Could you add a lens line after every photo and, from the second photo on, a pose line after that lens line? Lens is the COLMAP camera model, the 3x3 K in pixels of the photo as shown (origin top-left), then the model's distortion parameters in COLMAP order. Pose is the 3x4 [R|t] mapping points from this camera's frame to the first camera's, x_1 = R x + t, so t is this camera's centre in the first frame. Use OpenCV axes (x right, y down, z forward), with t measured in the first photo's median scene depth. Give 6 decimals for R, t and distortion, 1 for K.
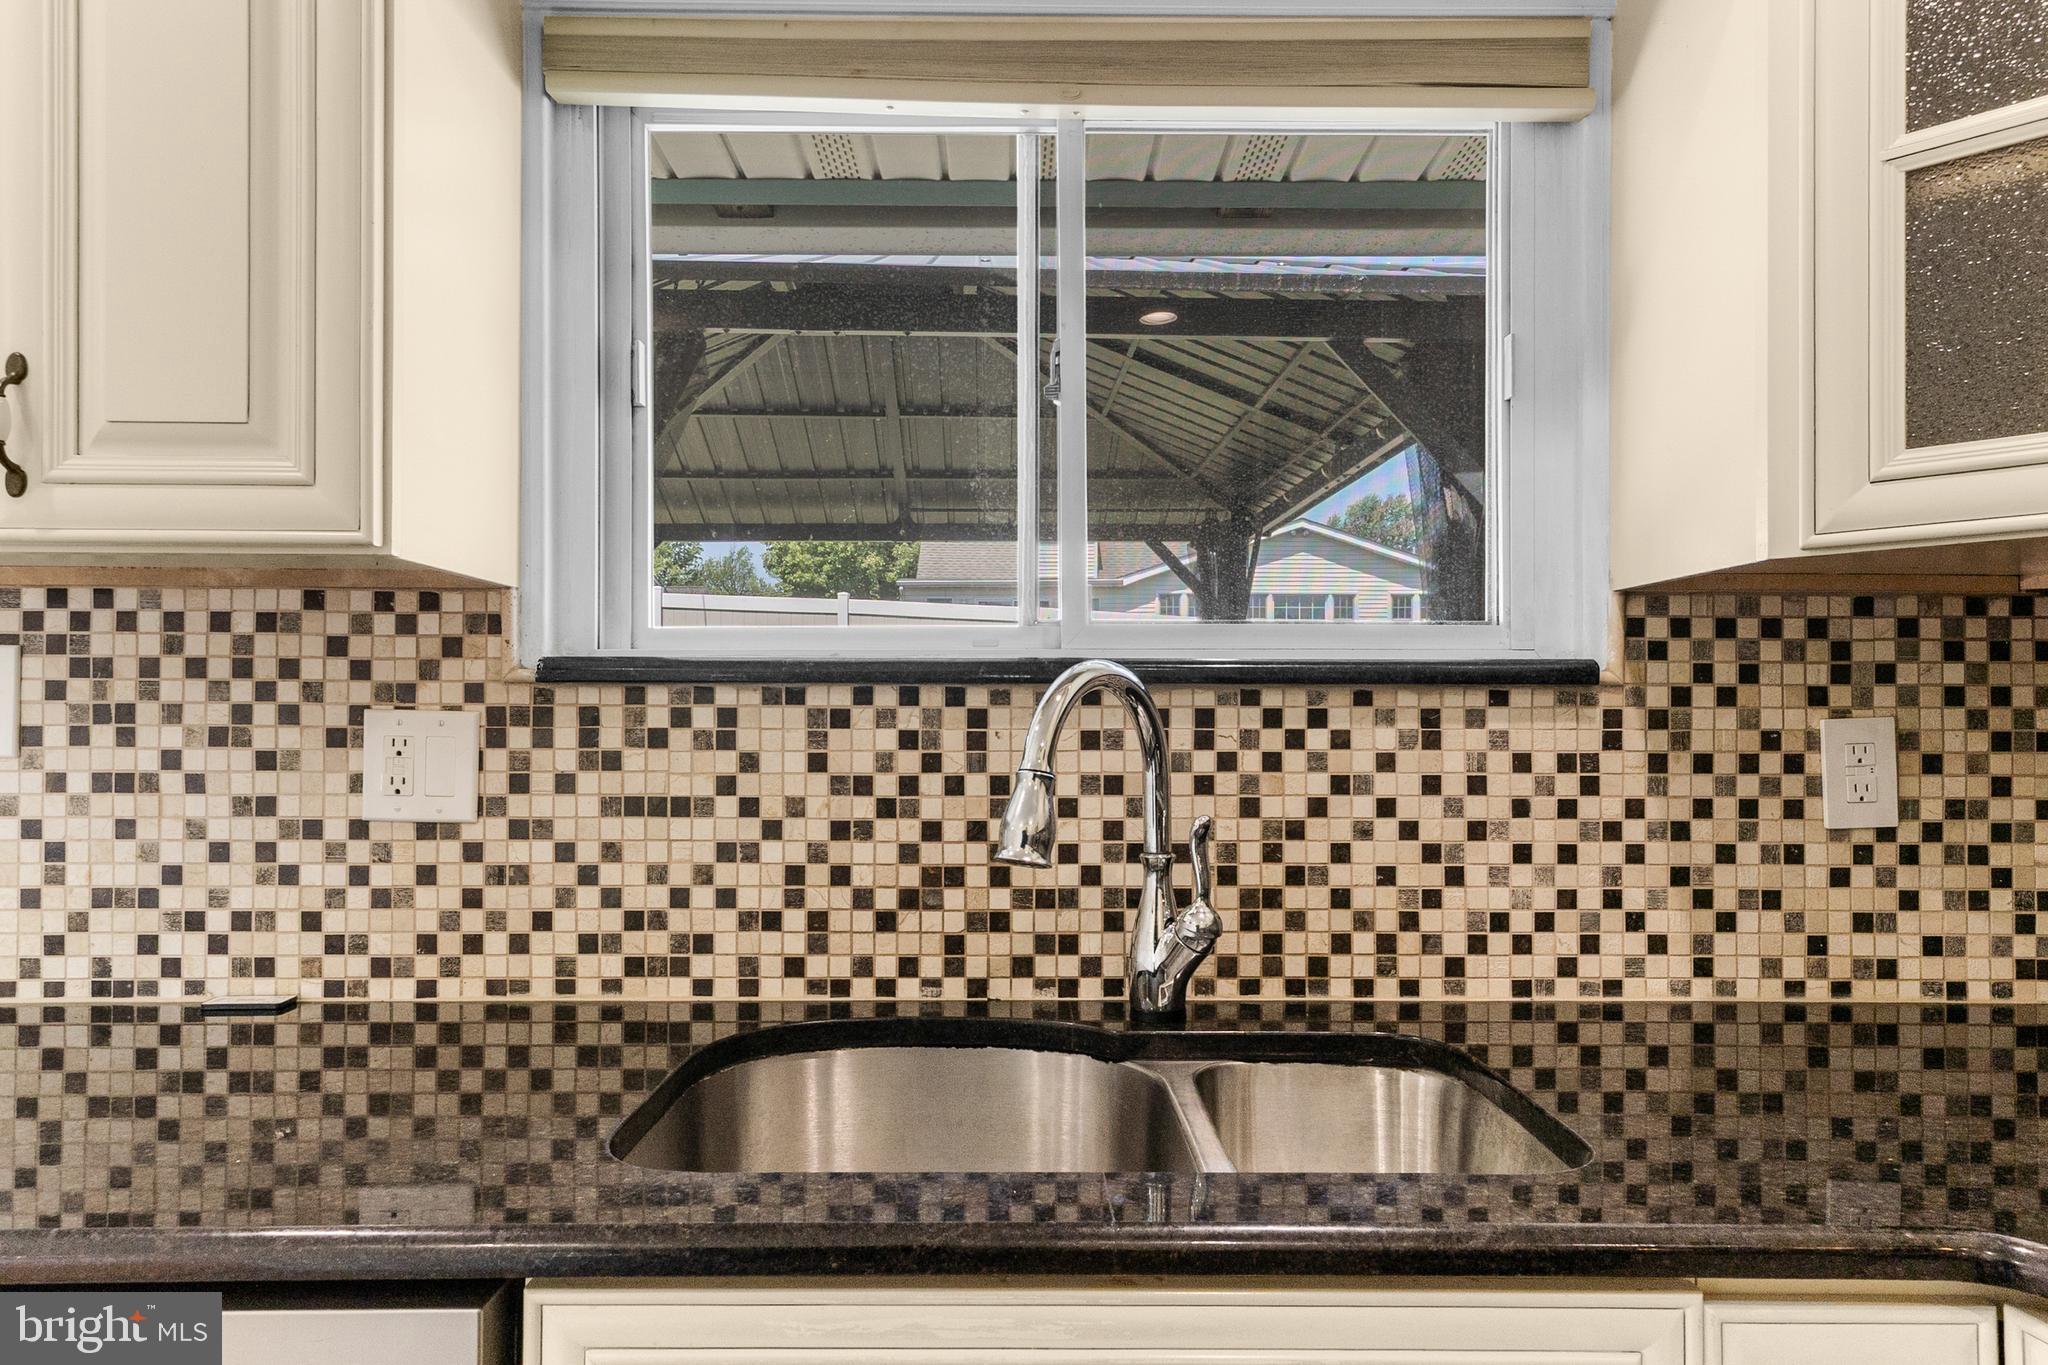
lens RADIAL K [[793.0, 0, 1024.9], [0, 793.0, 674.8], [0, 0, 1]] dist [-0.011147, 0.003807]
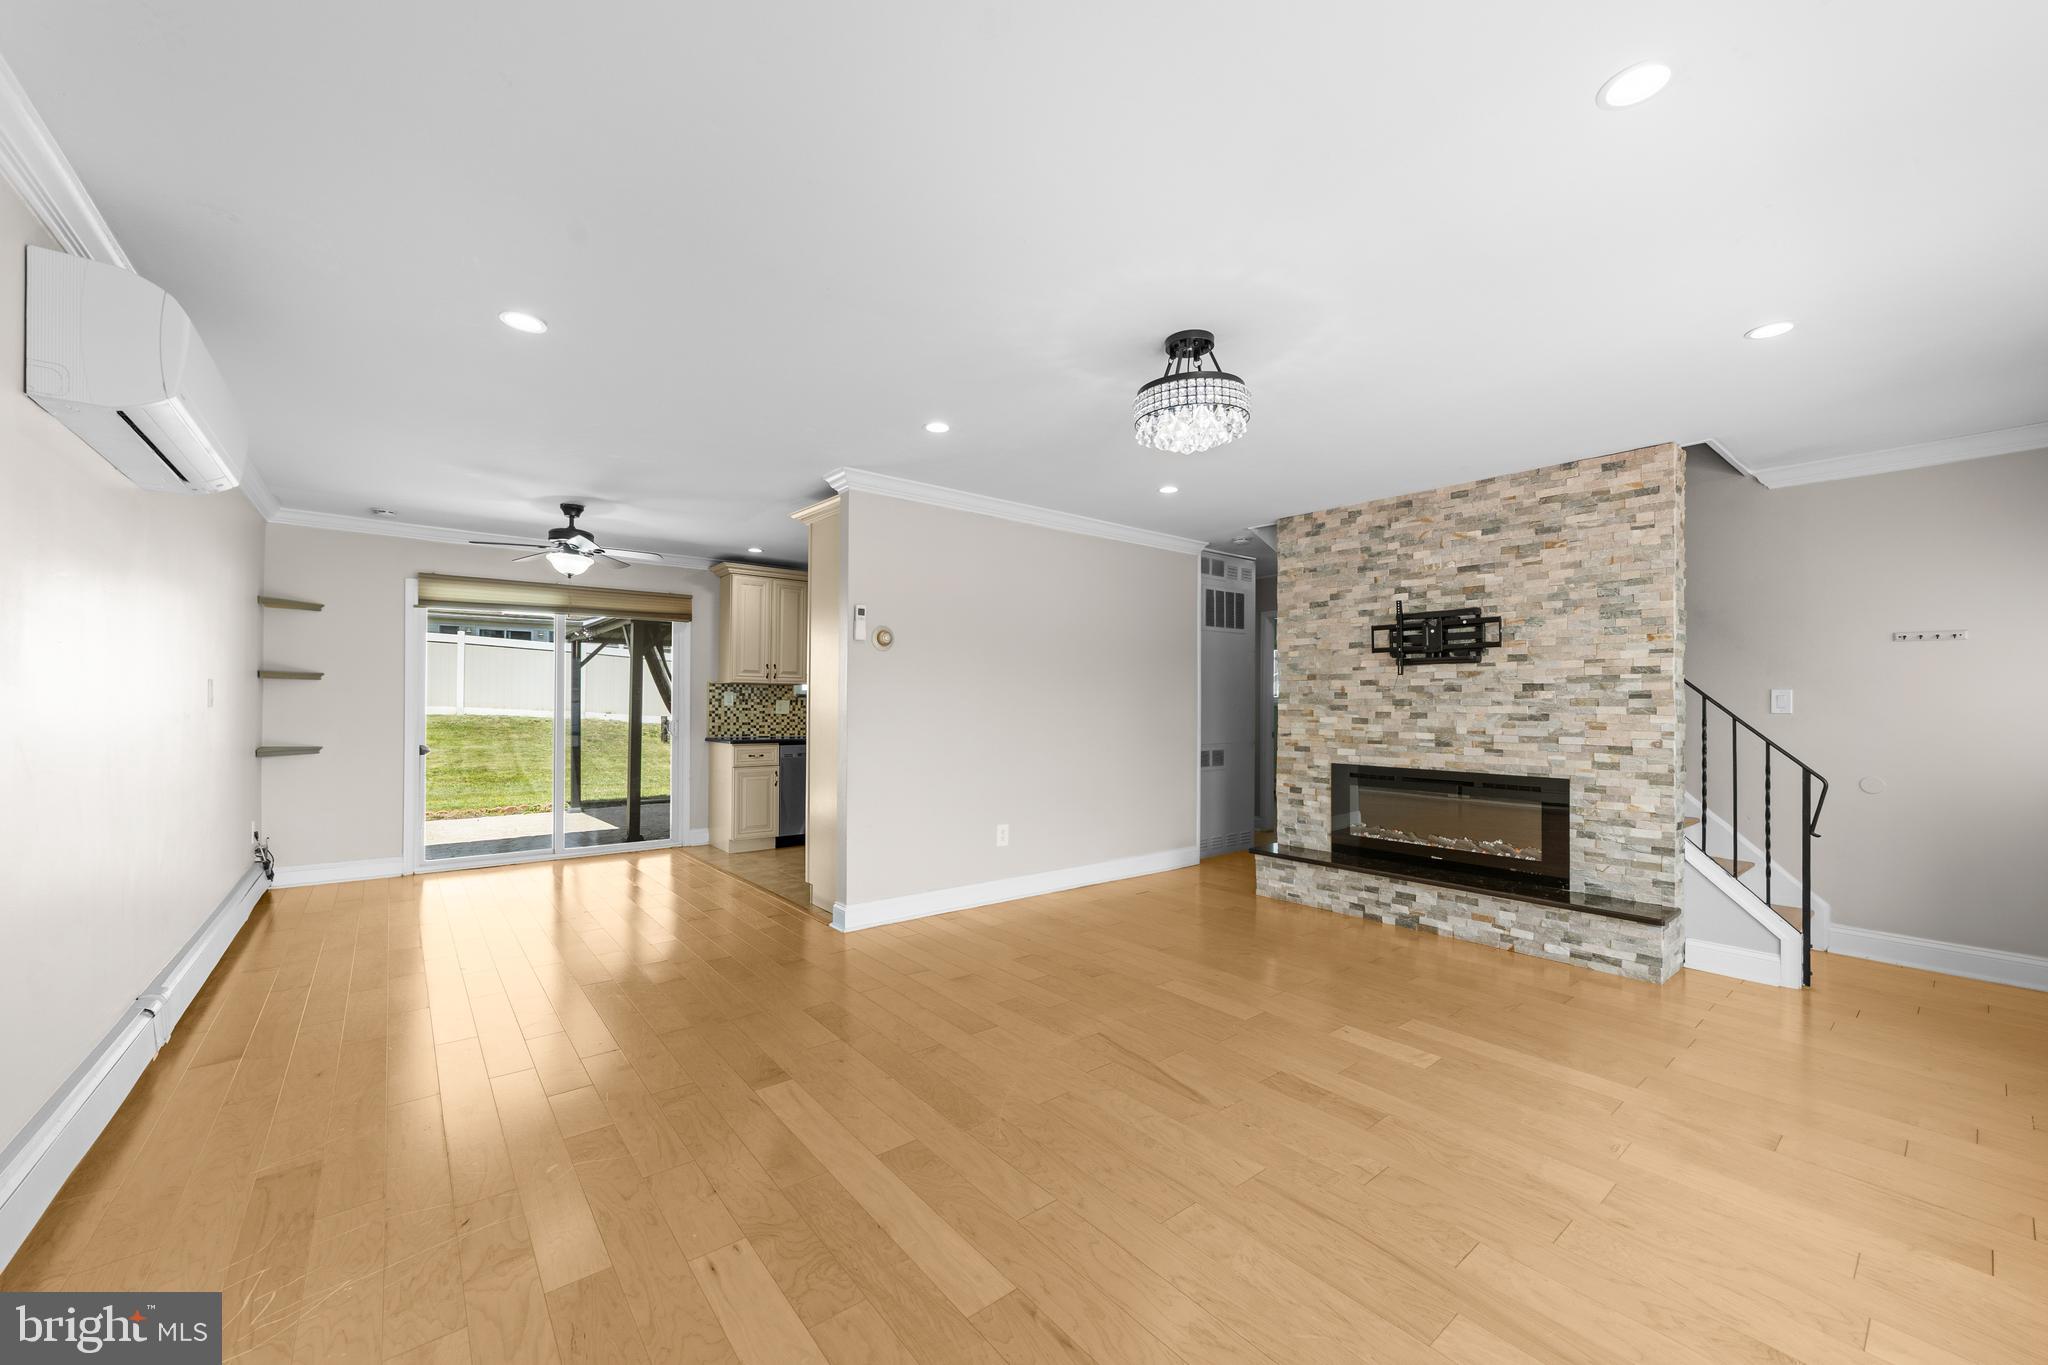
lens RADIAL K [[793.0, 0, 1026.4], [0, 793.0, 698.6], [0, 0, 1]] dist [-0.011147, 0.003807]
pose [[0.788108, 0.008935, 0.615472, -3.796355], [-0.007990, 0.999959, -0.004286, 0.041564], [-0.615485, -0.001540, 0.788147, -6.958862]]
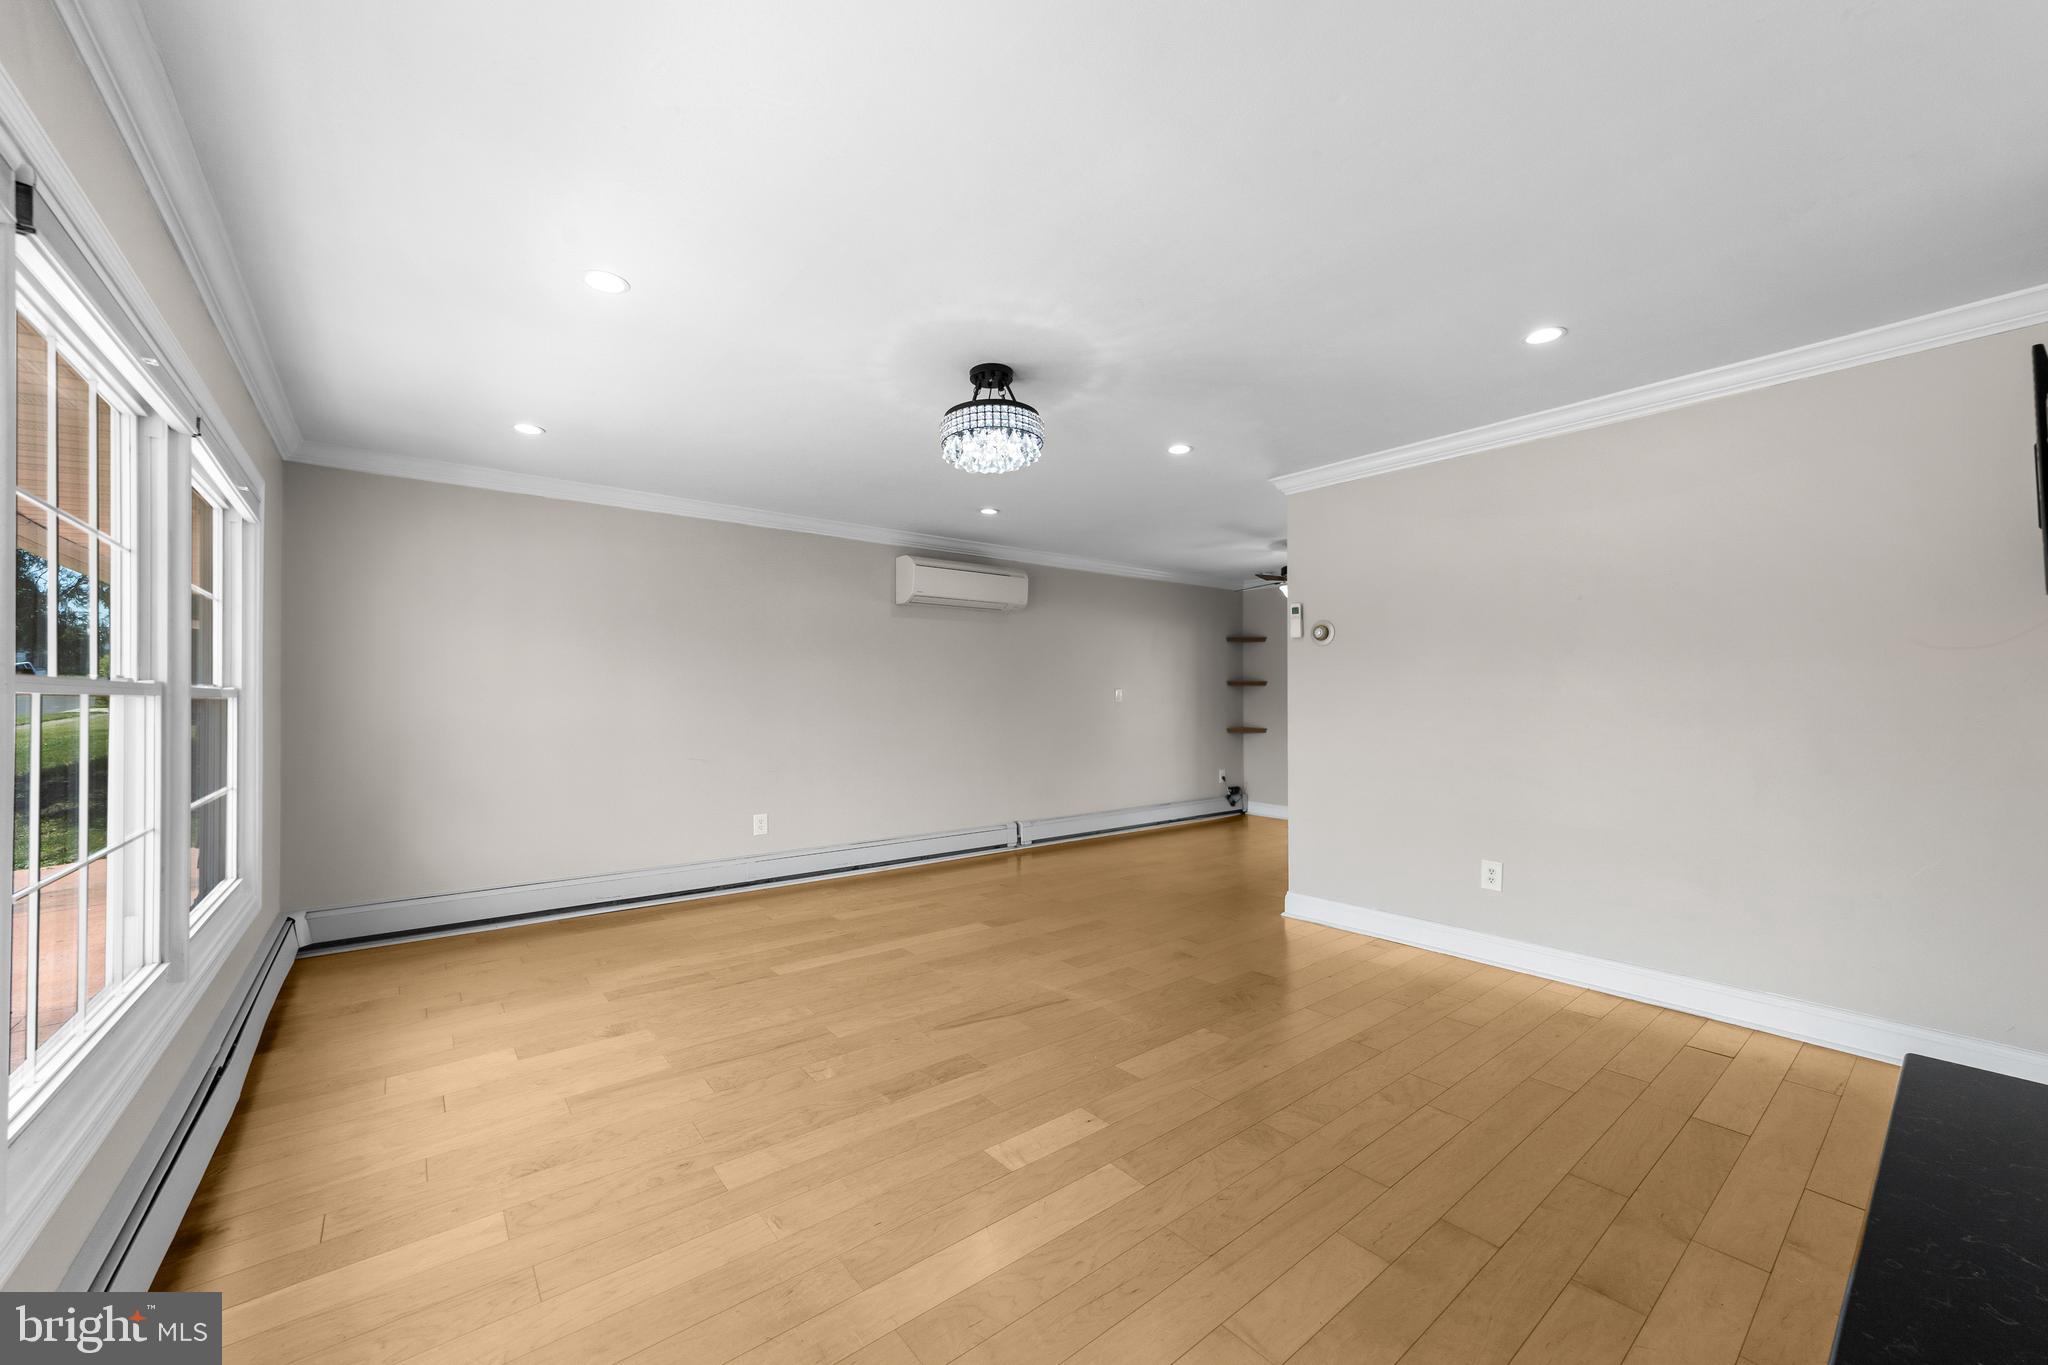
lens RADIAL K [[793.0, 0, 1022.5], [0, 793.0, 697.6], [0, 0, 1]] dist [-0.011147, 0.003807]
pose [[0.600519, -0.003470, -0.799603, 1.464677], [0.005952, 0.999982, 0.000131, 0.038561], [0.799588, -0.004838, 0.600529, -6.878926]]
